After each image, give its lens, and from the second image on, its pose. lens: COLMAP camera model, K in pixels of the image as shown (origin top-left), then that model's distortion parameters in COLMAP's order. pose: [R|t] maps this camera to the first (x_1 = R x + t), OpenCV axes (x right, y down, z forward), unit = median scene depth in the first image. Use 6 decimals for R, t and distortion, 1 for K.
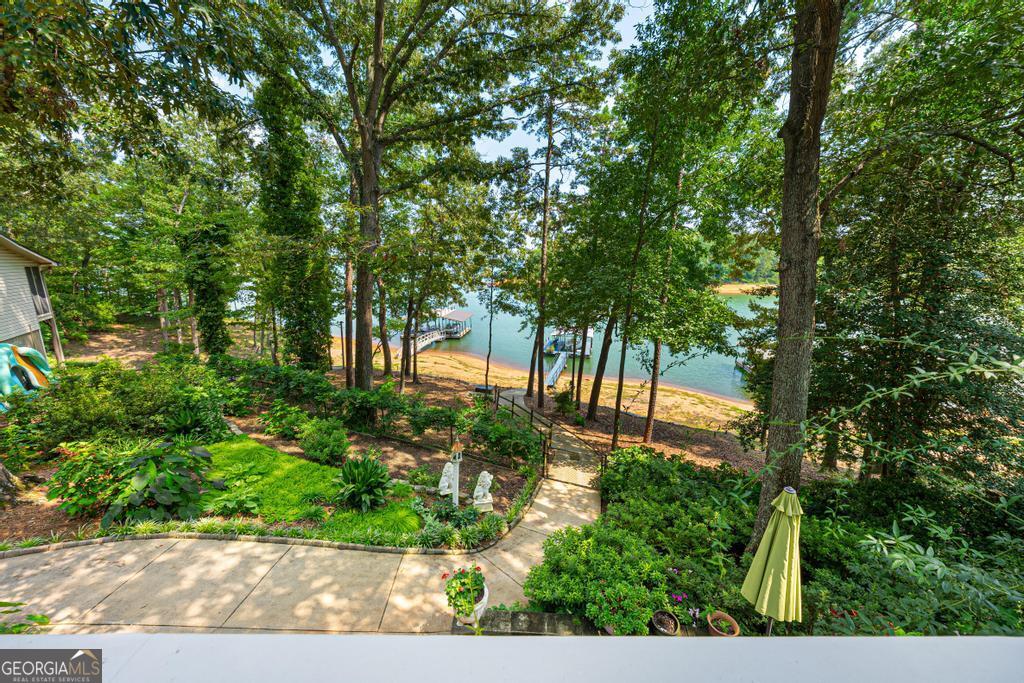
lens RADIAL K [[369.9, 0, 515.8], [0, 369.9, 336.8], [0, 0, 1]] dist [0.000651, 0.000023]
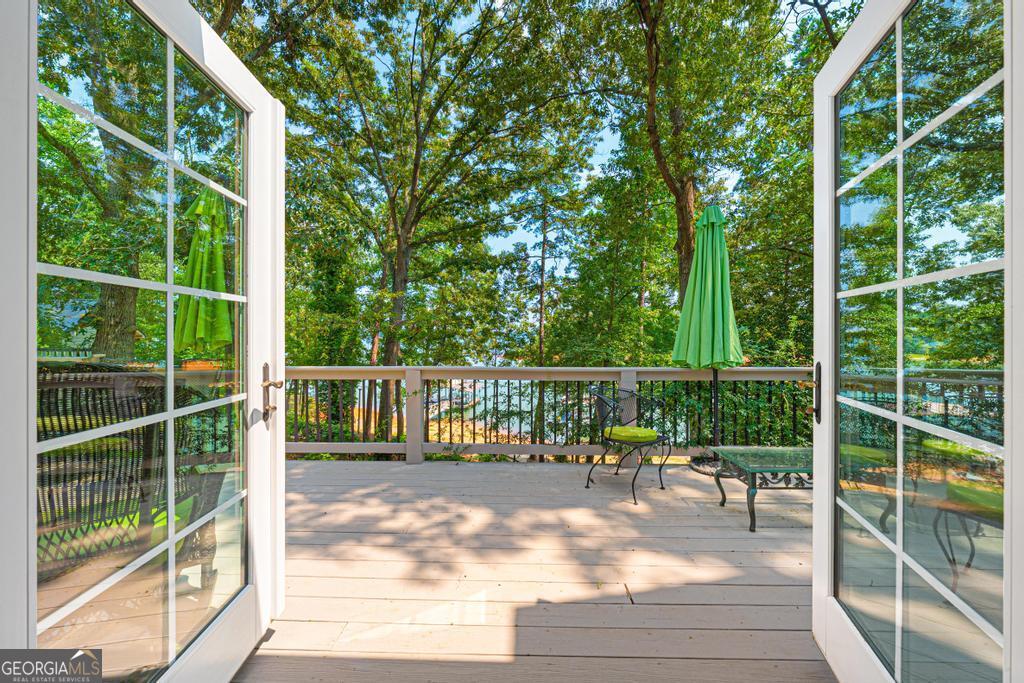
lens RADIAL K [[369.9, 0, 515.8], [0, 369.9, 336.8], [0, 0, 1]] dist [0.000651, 0.000023]
pose [[0.999540, -0.004276, -0.030037, 0.033403], [-0.001739, 0.980317, -0.197421, 0.041079], [0.030290, 0.197382, 0.979859, -0.154138]]
